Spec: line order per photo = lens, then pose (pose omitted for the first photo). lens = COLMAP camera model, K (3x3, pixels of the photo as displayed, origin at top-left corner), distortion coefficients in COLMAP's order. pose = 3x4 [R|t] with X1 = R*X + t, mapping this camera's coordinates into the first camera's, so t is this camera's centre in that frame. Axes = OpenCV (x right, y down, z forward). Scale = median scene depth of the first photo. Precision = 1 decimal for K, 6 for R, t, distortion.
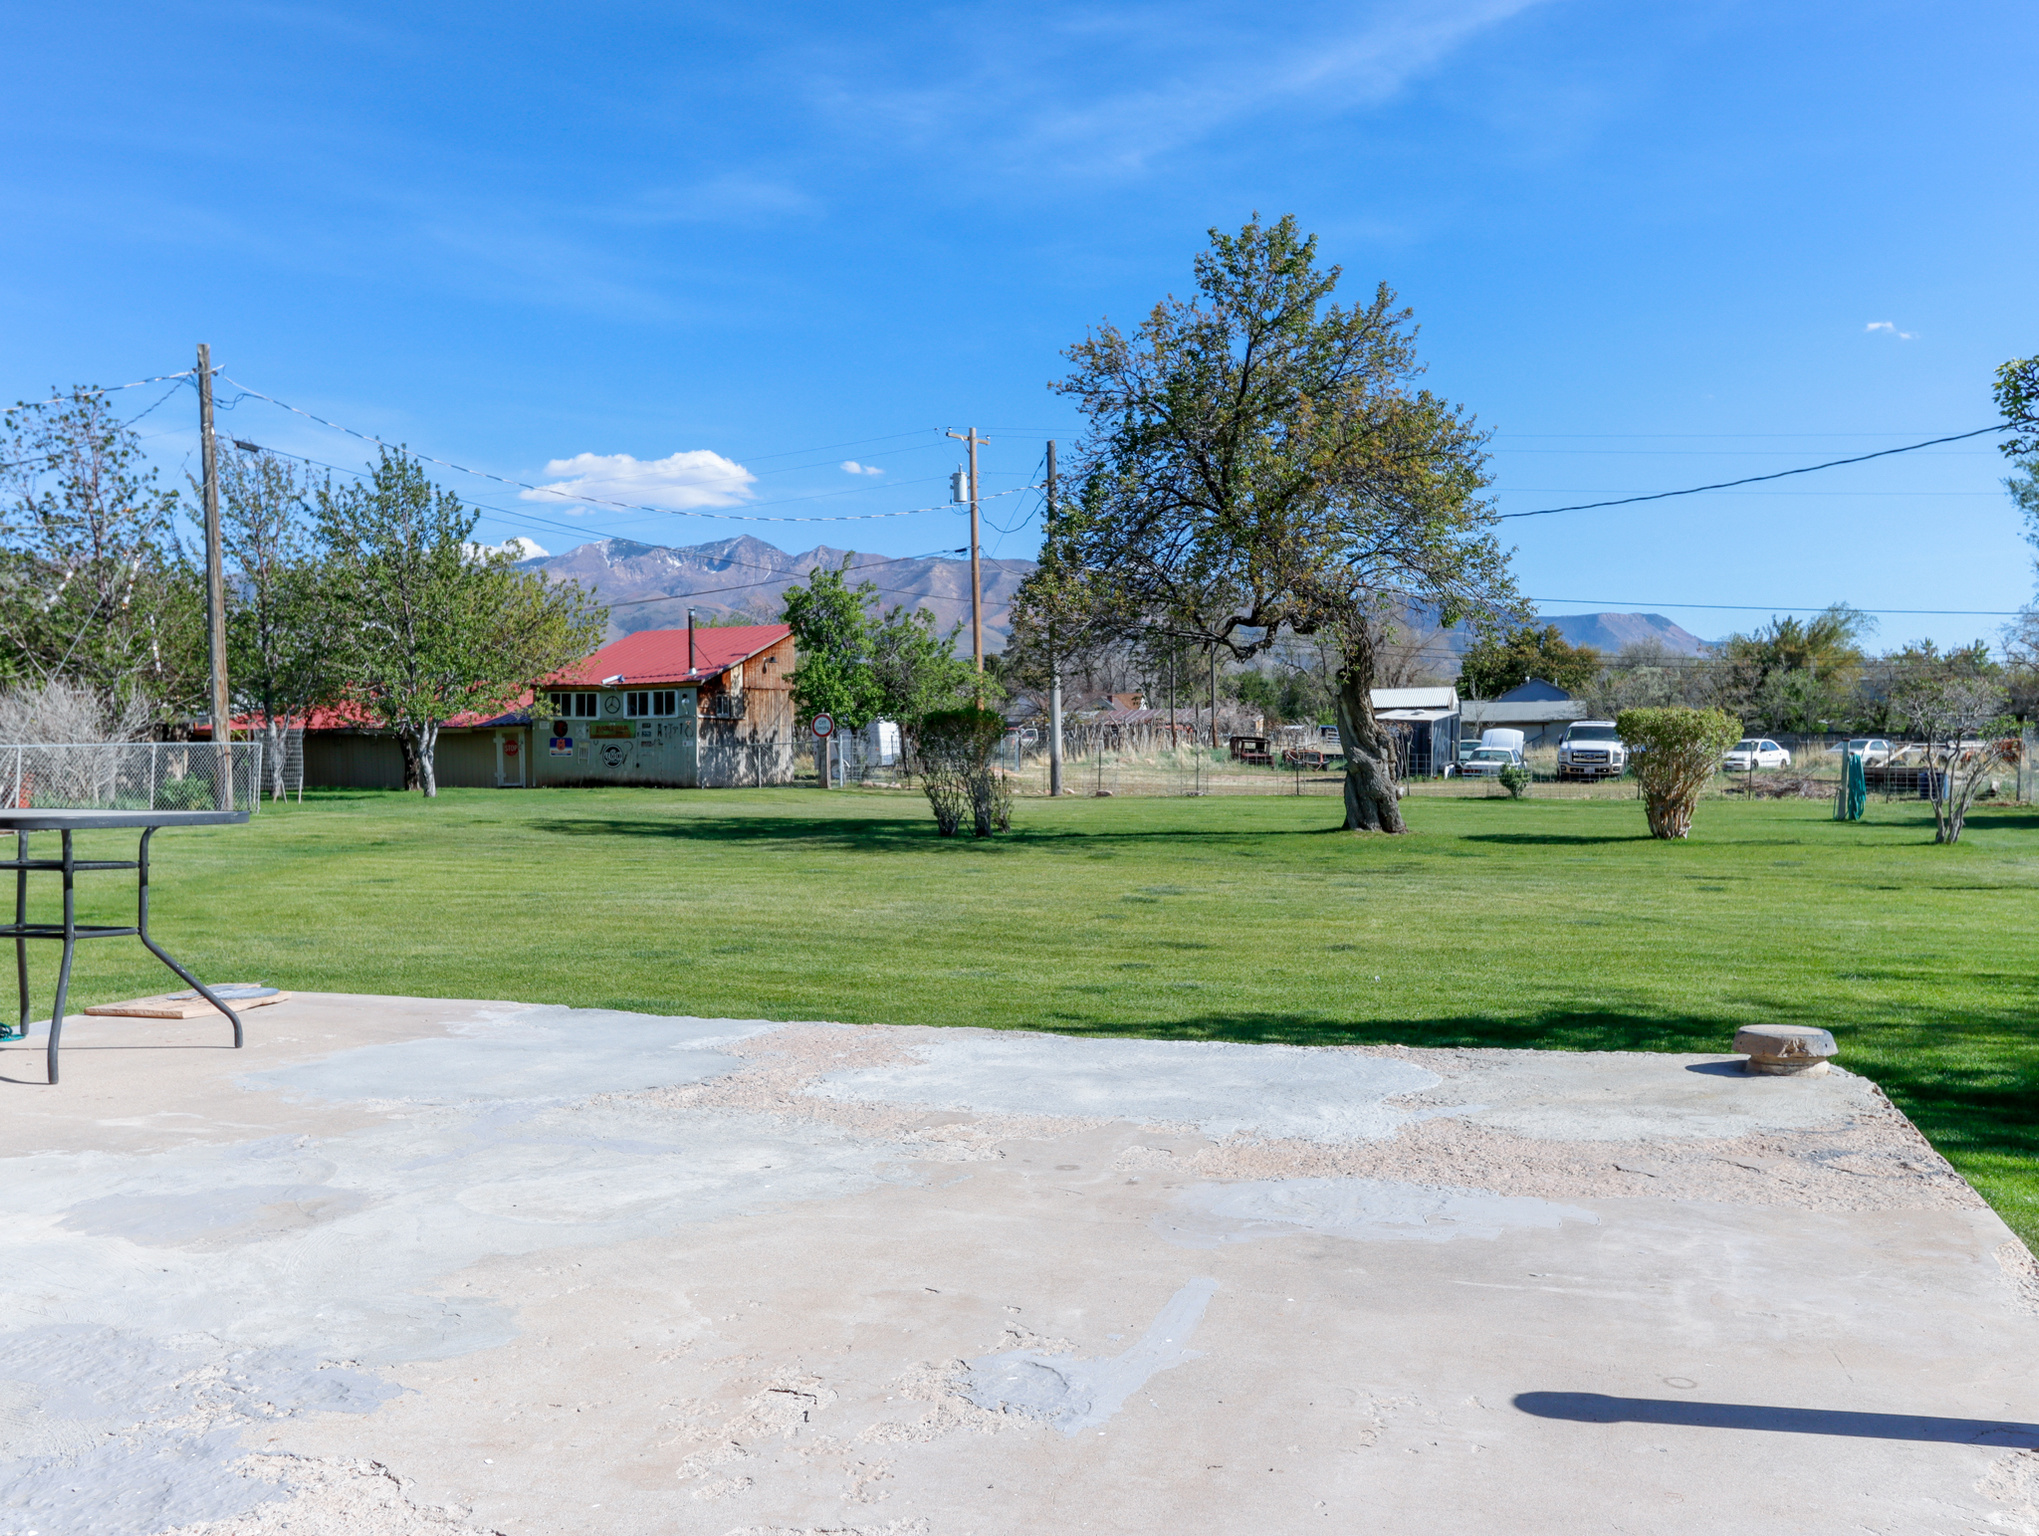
lens RADIAL K [[1748.7, 0, 1010.3], [0, 1748.7, 769.3], [0, 0, 1]] dist [-0.003876, 0.013676]
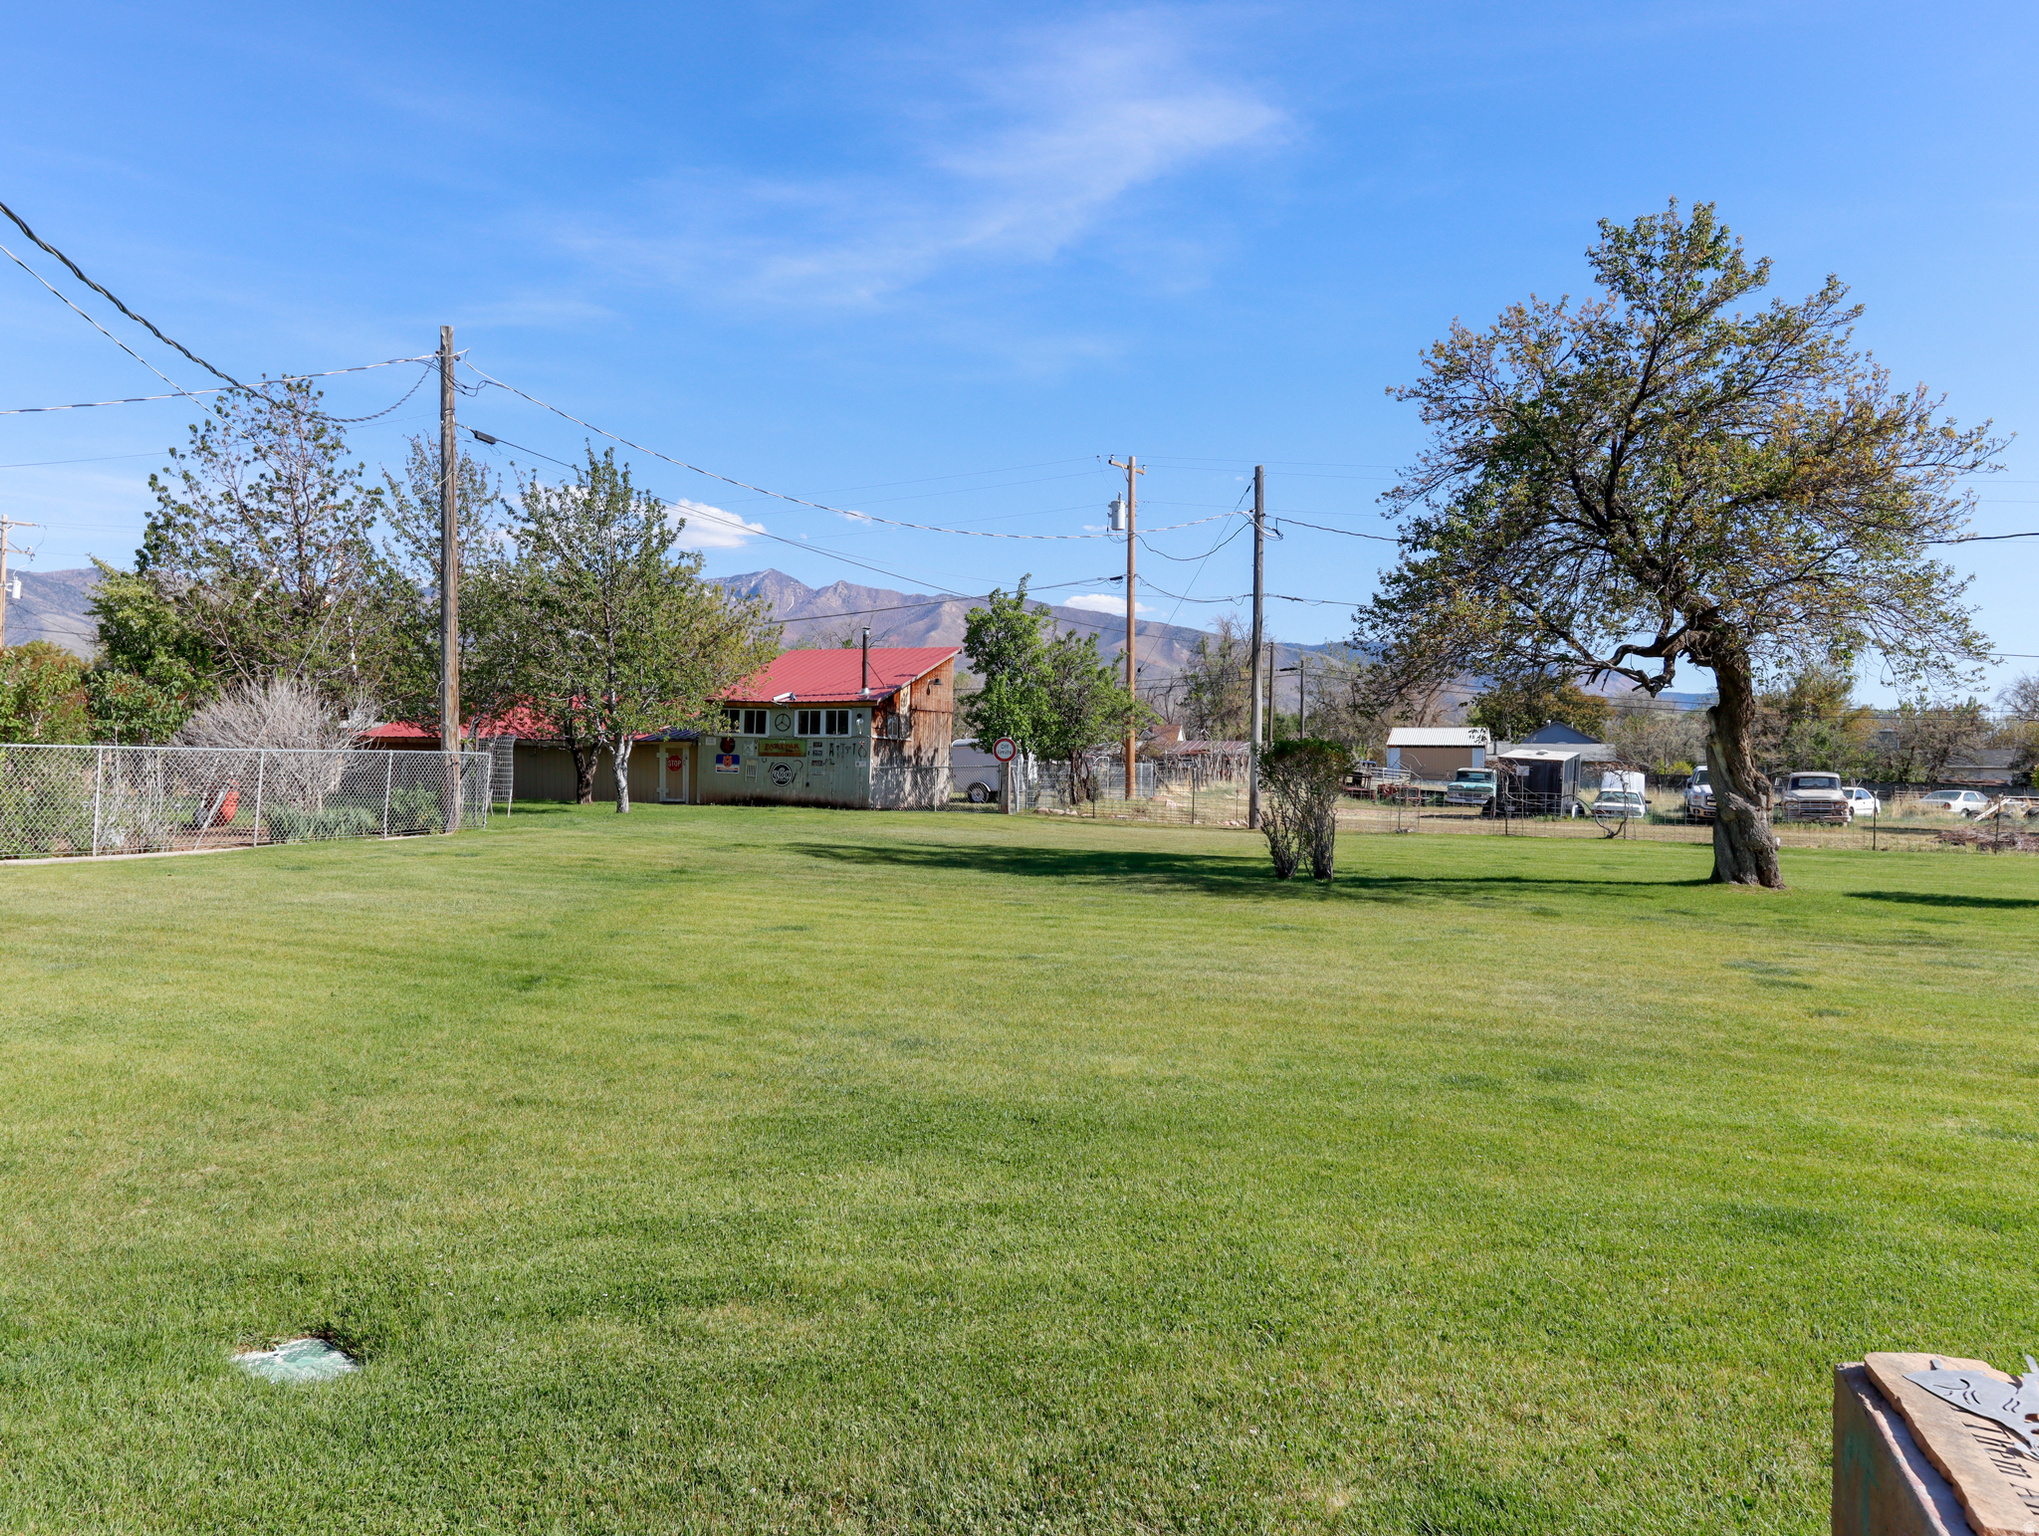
lens RADIAL K [[1610.9, 0, 1014.0], [0, 1610.9, 764.2], [0, 0, 1]] dist [-0.006030, 0.009079]
pose [[0.999603, 0.027923, 0.003796, -0.114826], [-0.027854, 0.999466, -0.017072, -0.001618], [-0.004271, 0.016959, 0.999847, 0.103647]]
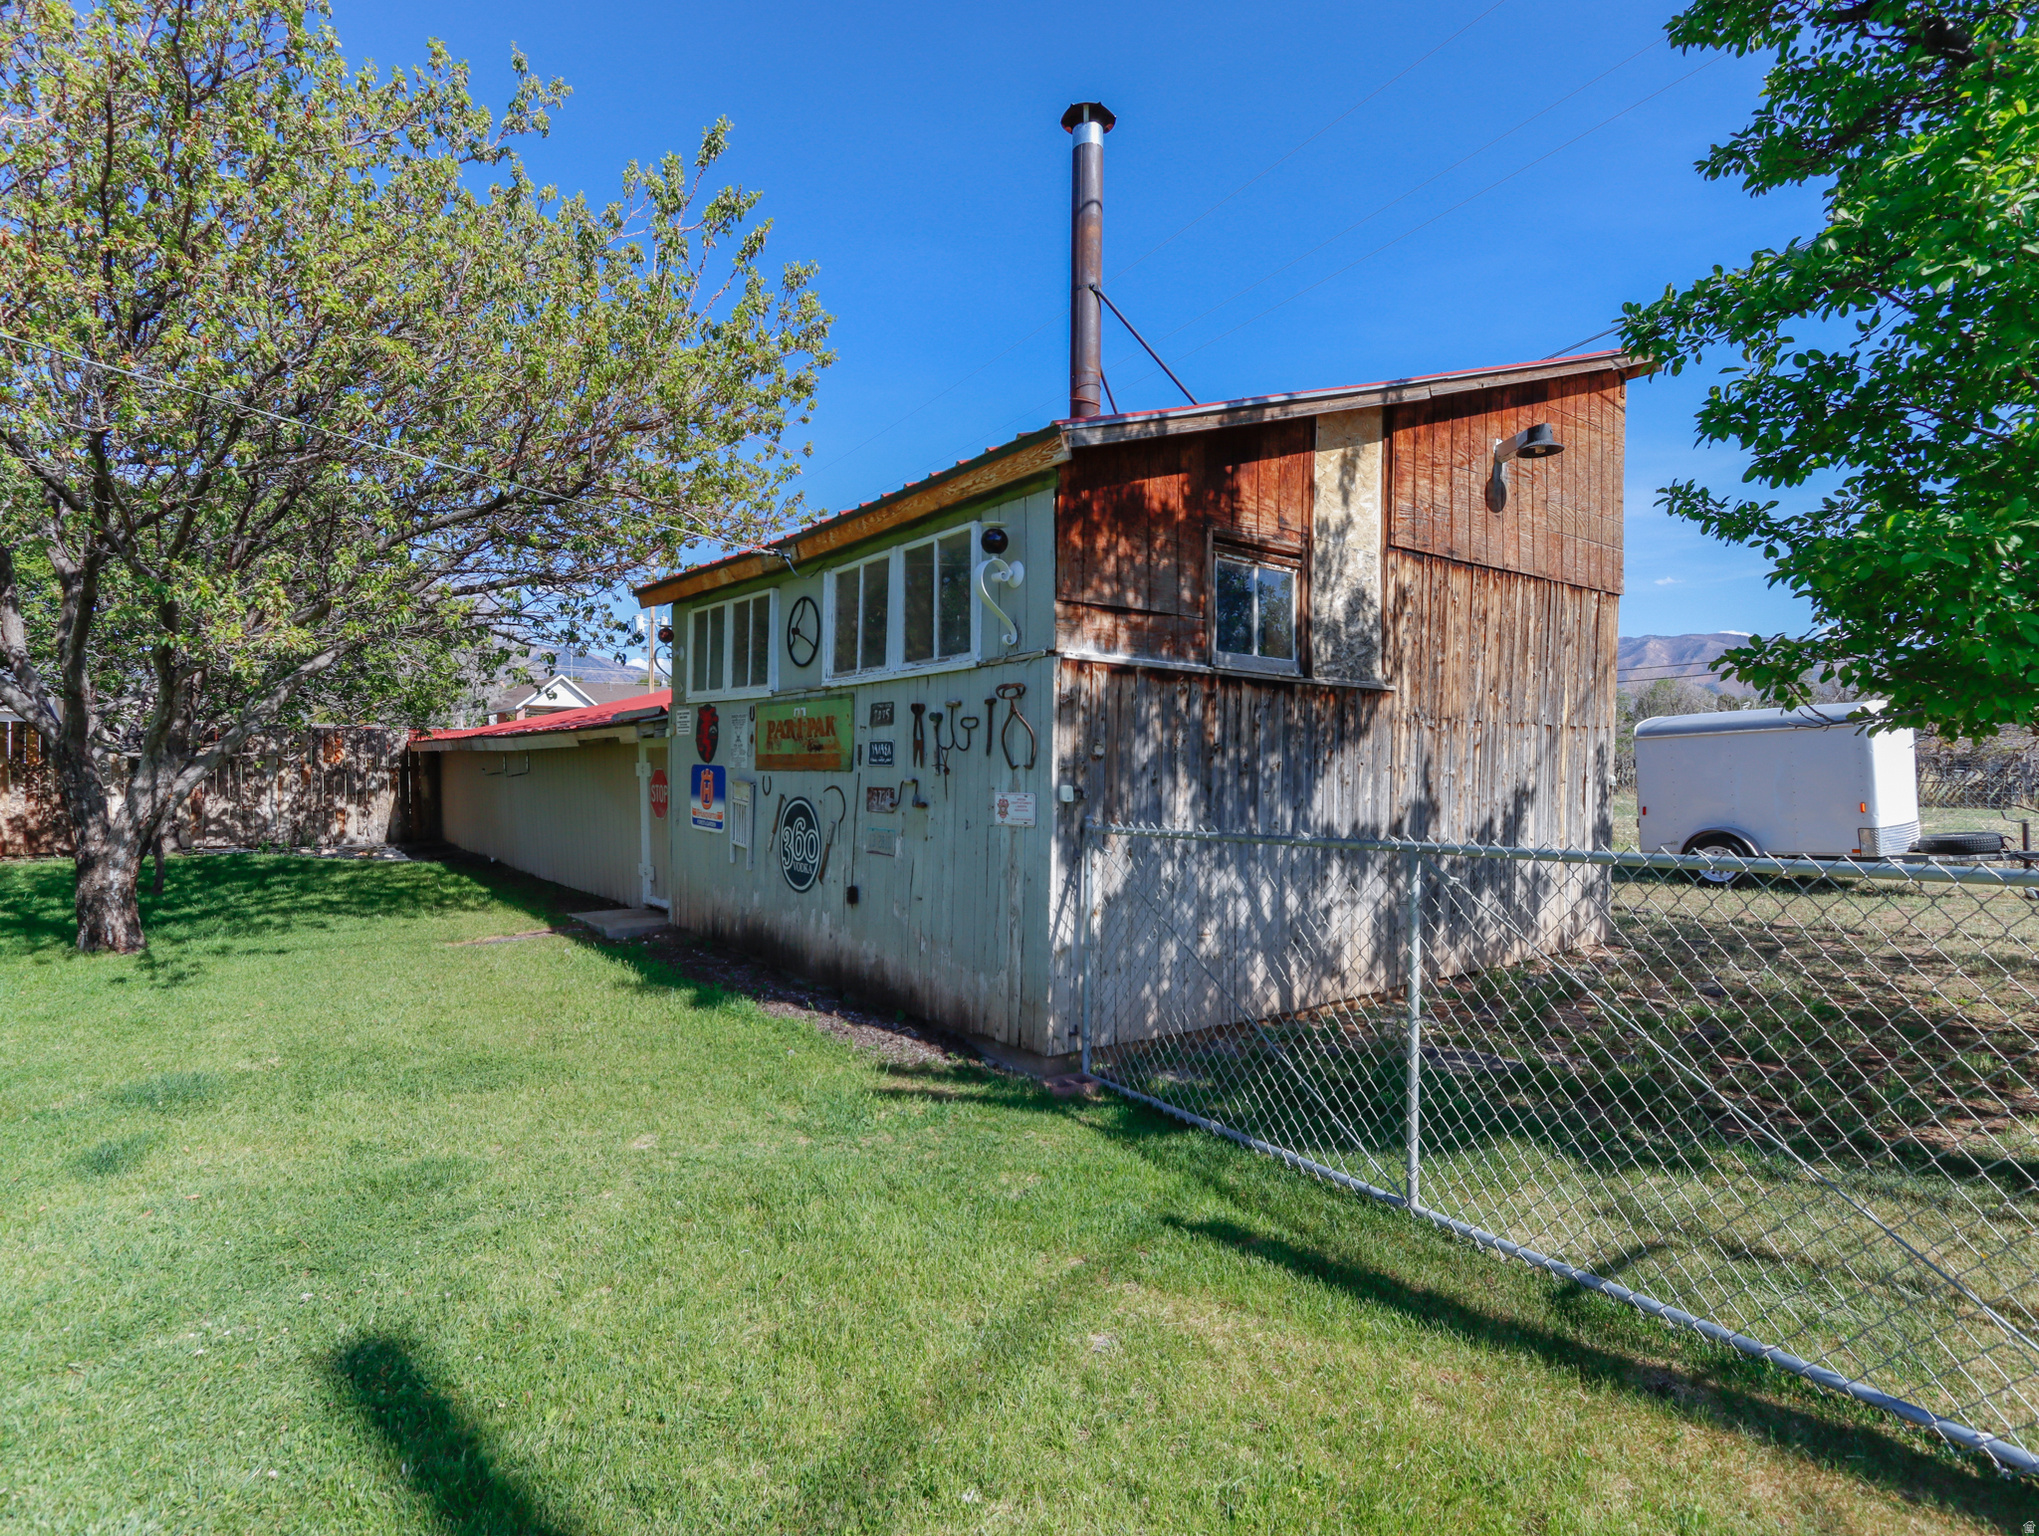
lens RADIAL K [[1058.4, 0, 1011.4], [0, 1058.4, 765.3], [0, 0, 1]] dist [0.001522, 0.000259]
pose [[0.834352, 0.016137, -0.550996, -0.141086], [-0.025096, 0.999647, -0.008726, -0.020547], [0.550661, 0.021109, 0.834462, 1.029104]]
